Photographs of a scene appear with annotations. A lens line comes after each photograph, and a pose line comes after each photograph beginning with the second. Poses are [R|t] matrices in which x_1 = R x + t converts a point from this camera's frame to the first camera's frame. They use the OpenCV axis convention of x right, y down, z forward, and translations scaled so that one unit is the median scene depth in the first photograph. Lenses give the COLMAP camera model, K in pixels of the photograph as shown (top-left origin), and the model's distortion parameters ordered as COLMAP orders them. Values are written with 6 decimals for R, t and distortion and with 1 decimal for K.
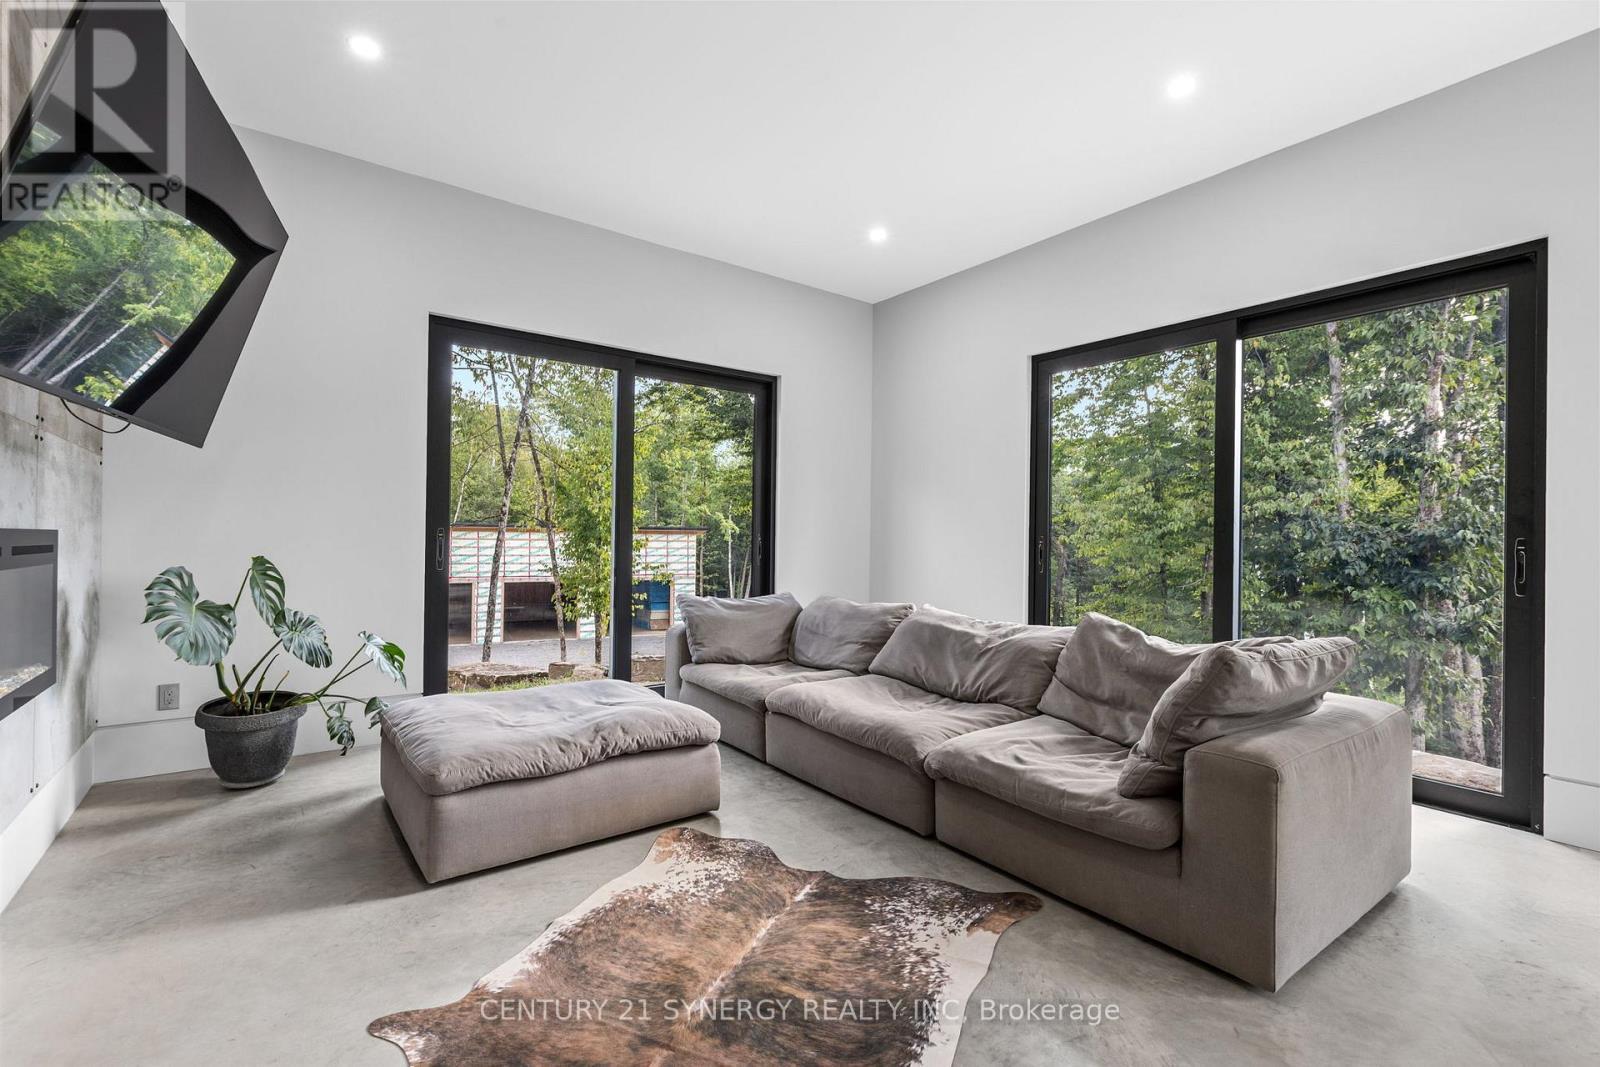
lens RADIAL K [[712.1, 0, 791.8], [0, 712.1, 540.2], [0, 0, 1]] dist [-0.000207, -0.000072]
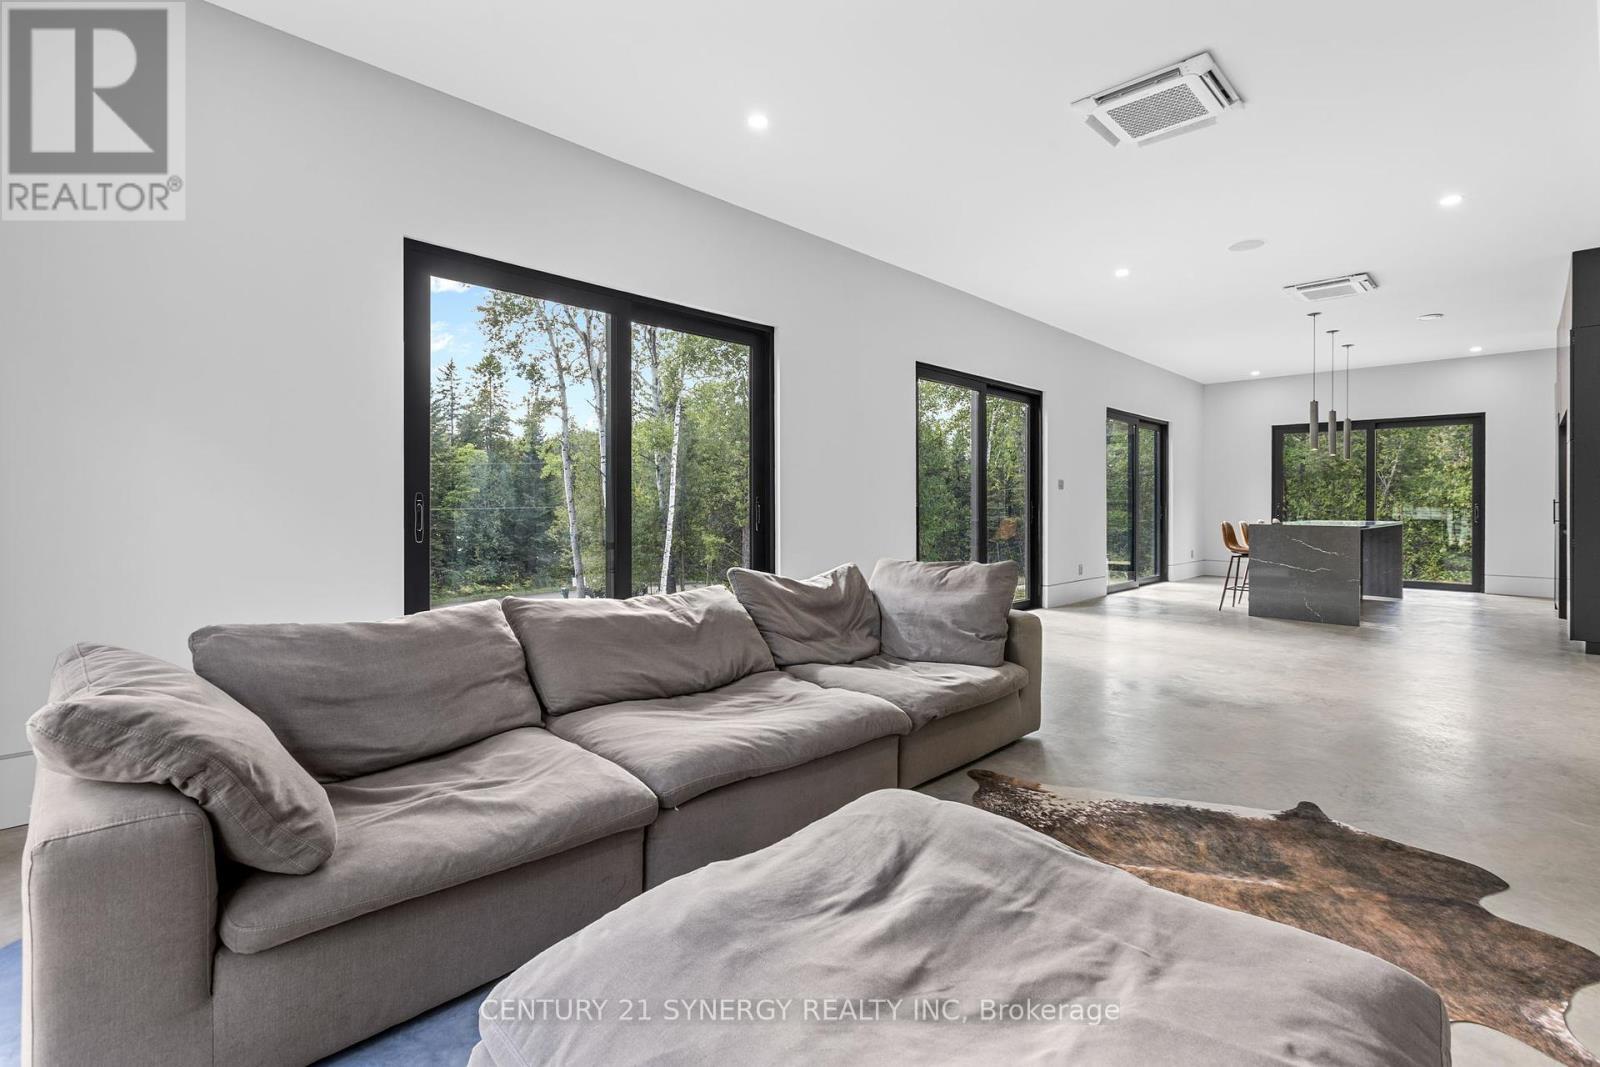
lens RADIAL K [[744.5, 0, 787.8], [0, 744.5, 514.0], [0, 0, 1]] dist [0.000881, -0.000375]
pose [[-0.164086, -0.027527, 0.986062, -1.042040], [-0.007699, 0.999616, 0.026624, -0.012982], [-0.986416, -0.003223, -0.164235, 1.704249]]
